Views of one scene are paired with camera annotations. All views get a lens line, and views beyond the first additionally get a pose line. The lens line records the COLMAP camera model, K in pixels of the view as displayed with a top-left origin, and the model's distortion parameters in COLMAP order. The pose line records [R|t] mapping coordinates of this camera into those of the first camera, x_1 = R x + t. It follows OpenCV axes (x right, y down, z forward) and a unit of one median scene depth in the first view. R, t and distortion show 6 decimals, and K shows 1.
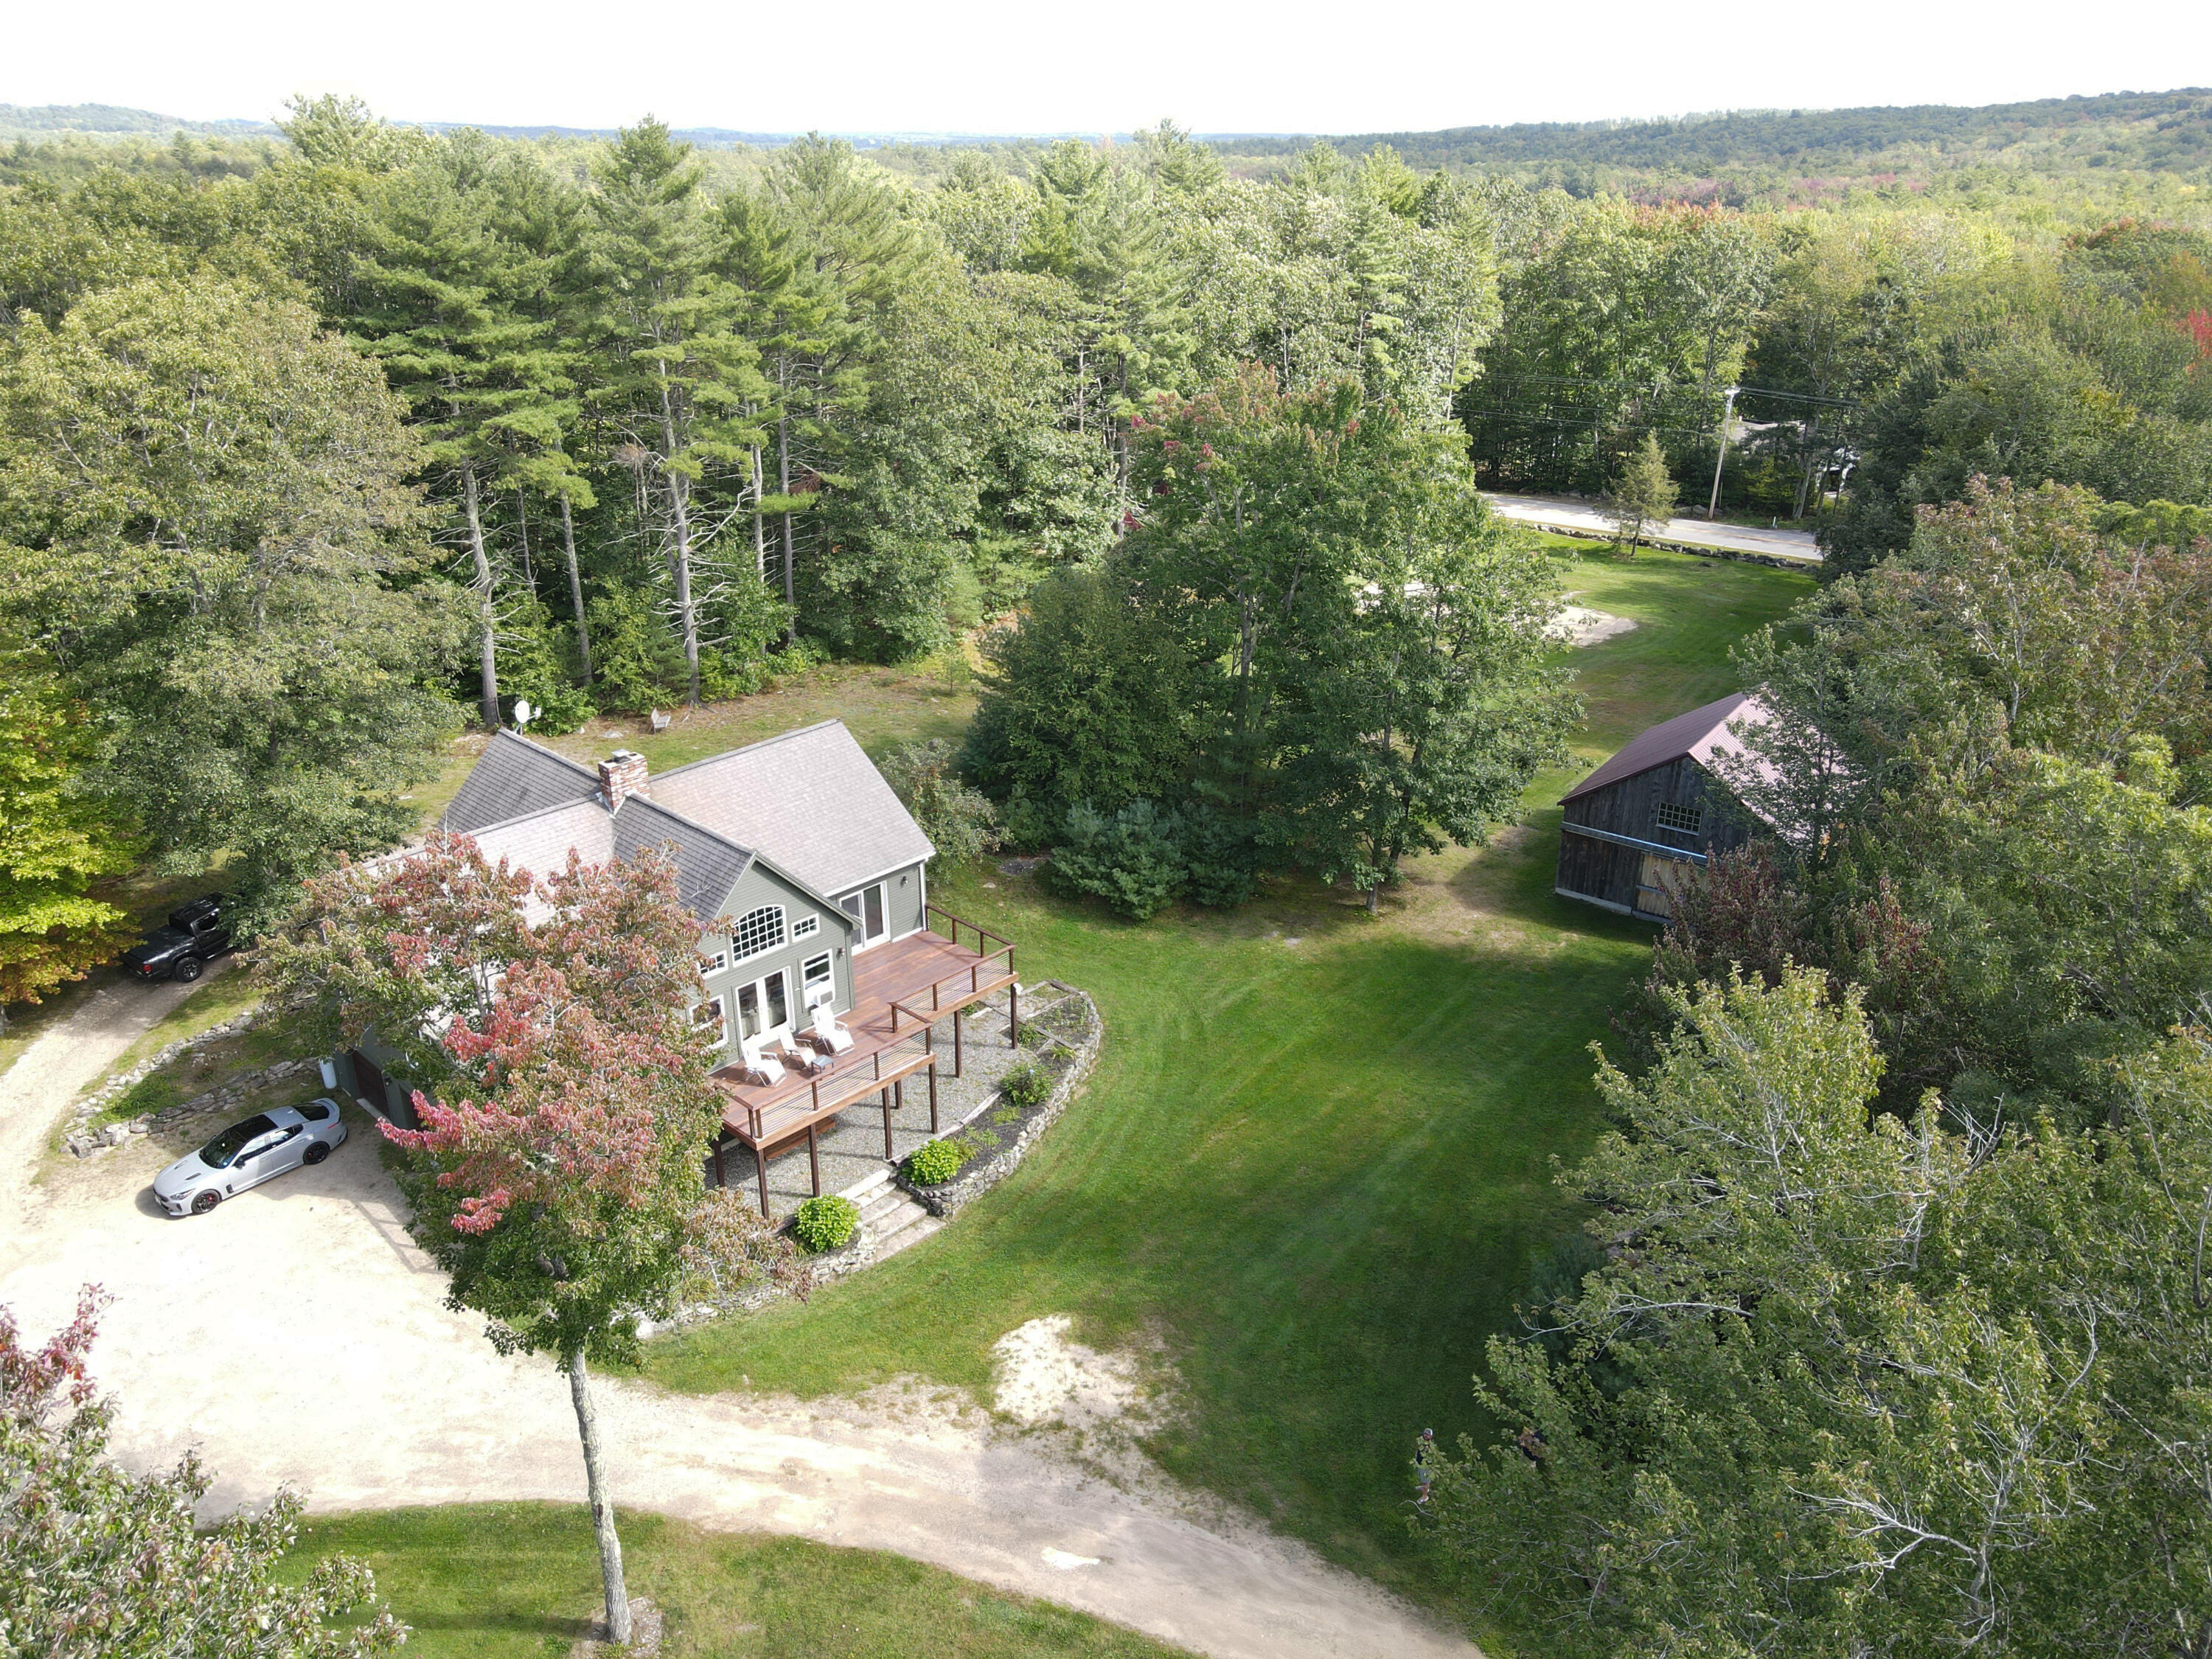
lens RADIAL K [[1563.5, 0, 1108.7], [0, 1563.5, 832.1], [0, 0, 1]] dist [-0.003769, 0.019204]
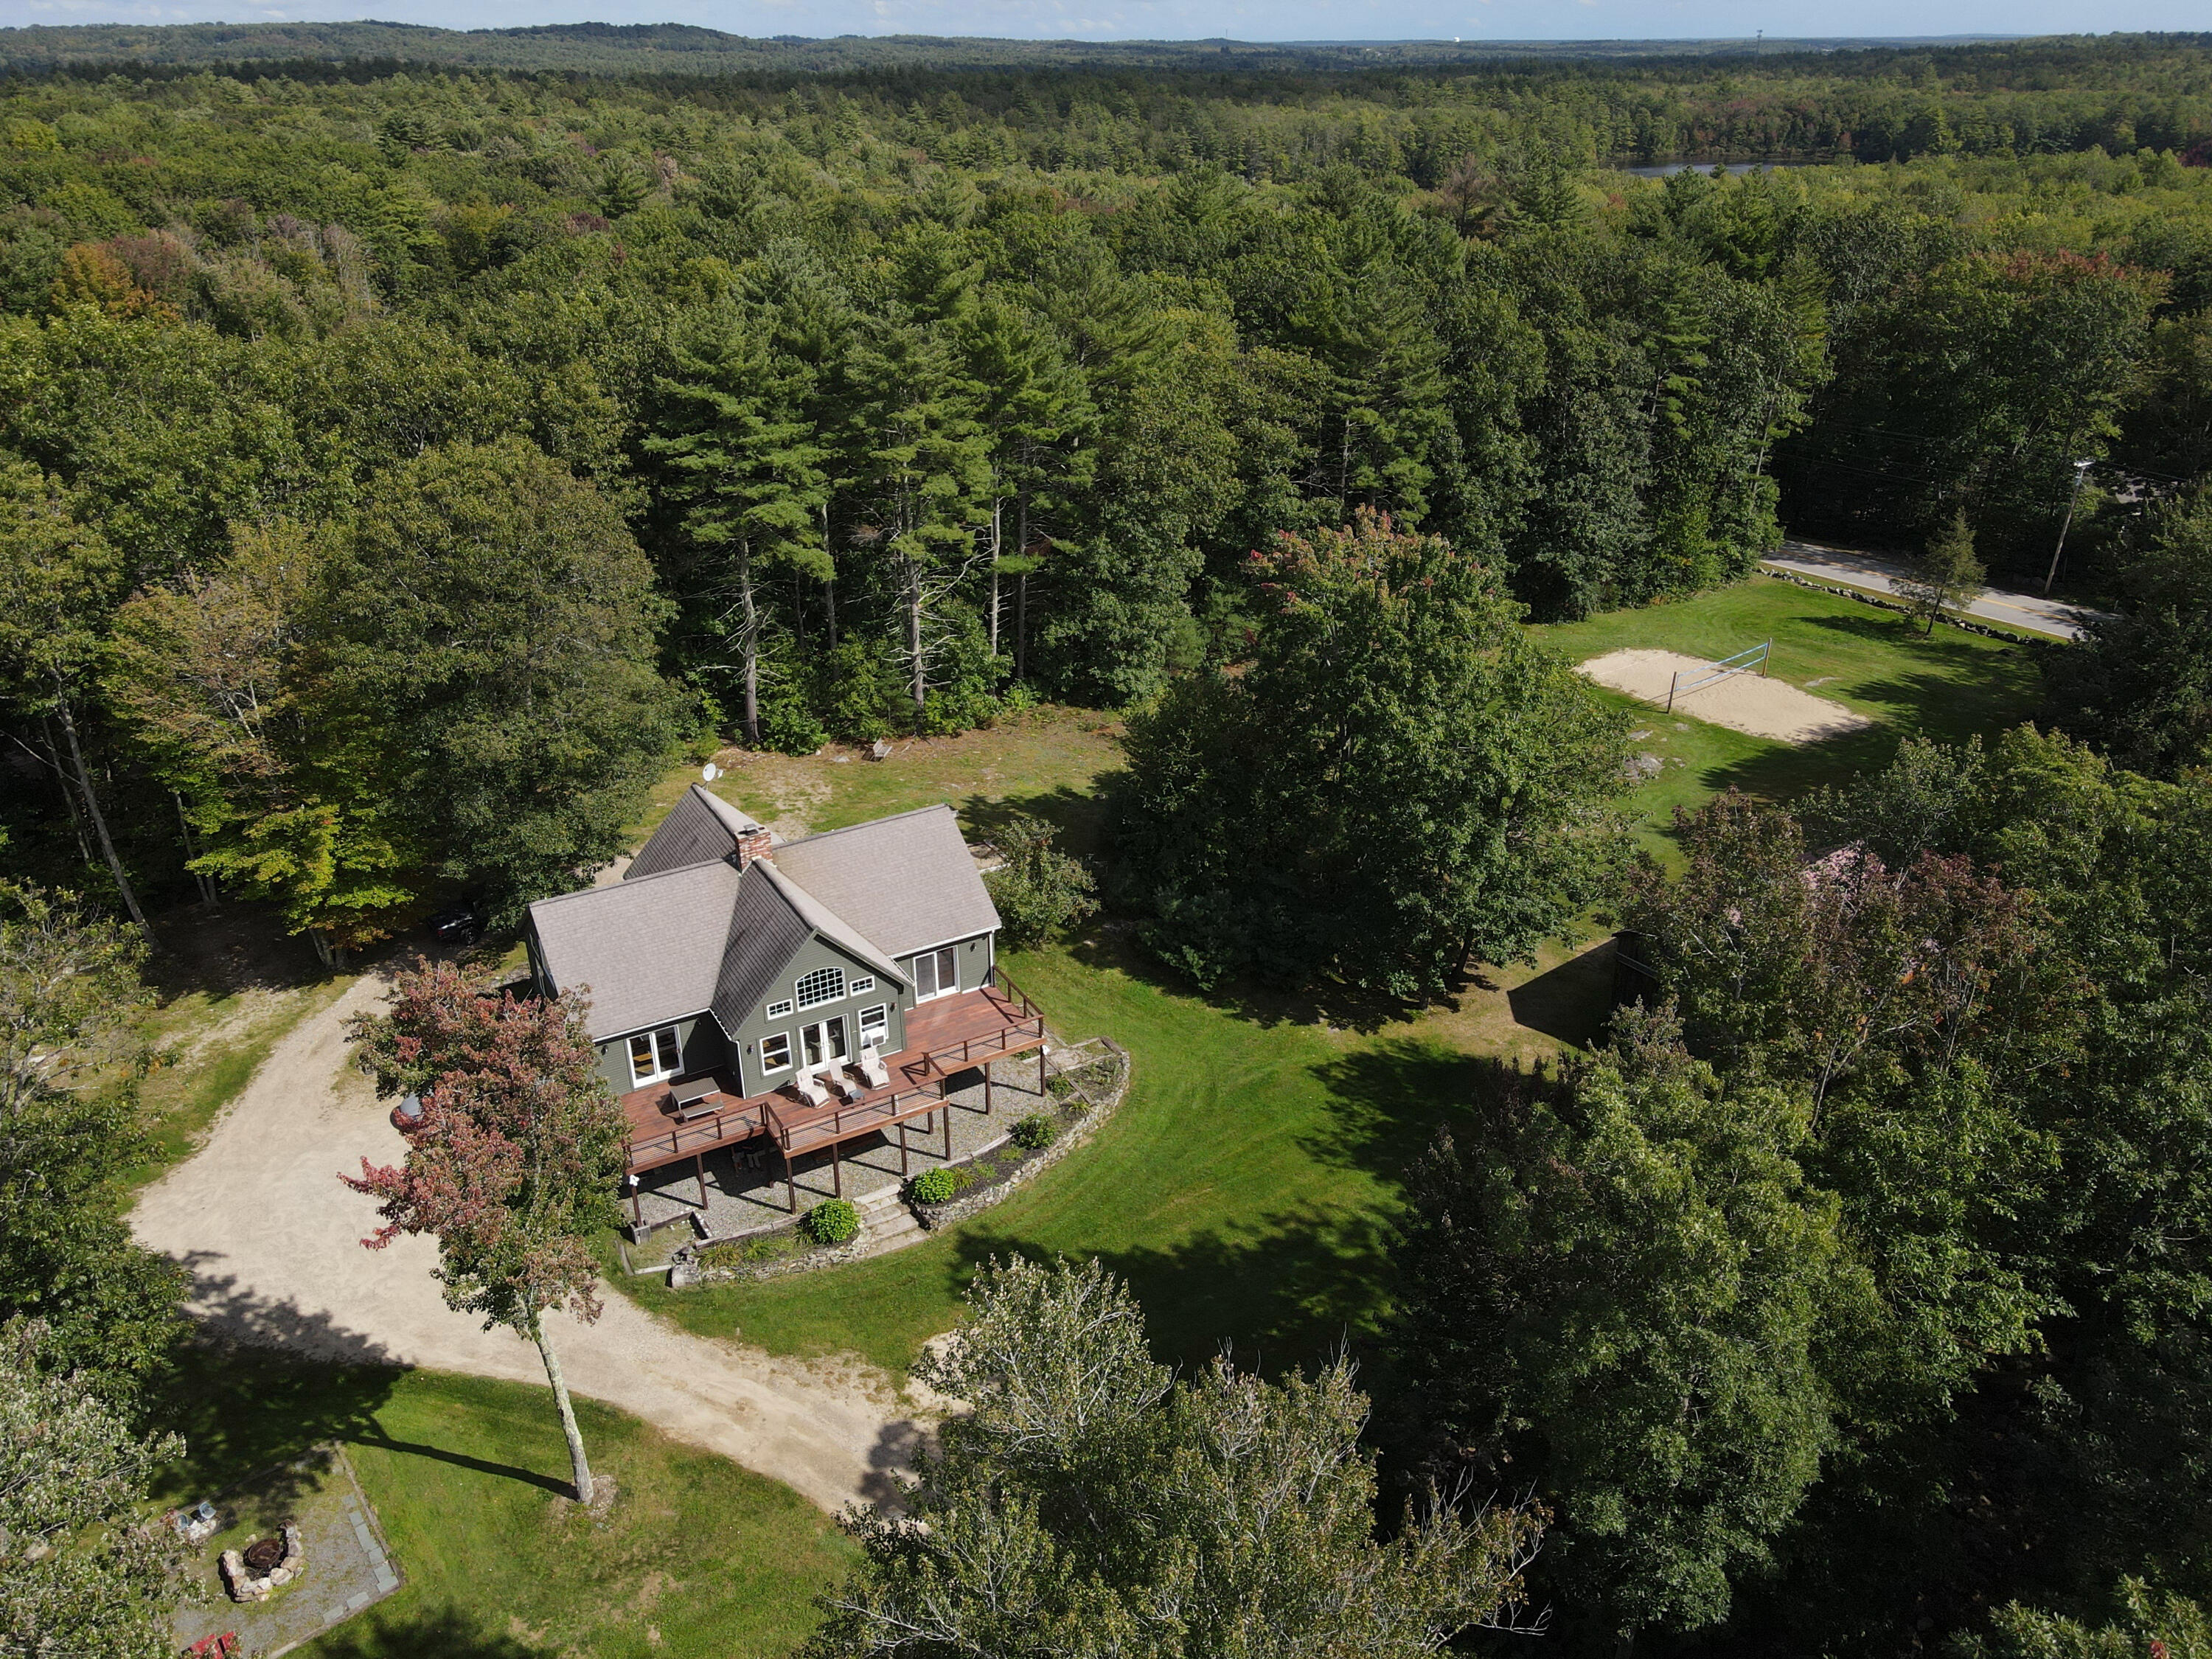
lens RADIAL K [[1563.5, 0, 1111.7], [0, 1563.5, 825.5], [0, 0, 1]] dist [-0.003769, 0.019204]
pose [[0.962228, 0.117672, -0.245499, 0.212232], [-0.109315, 0.992874, 0.047443, -0.107342], [0.249332, -0.018814, 0.968235, -0.125299]]
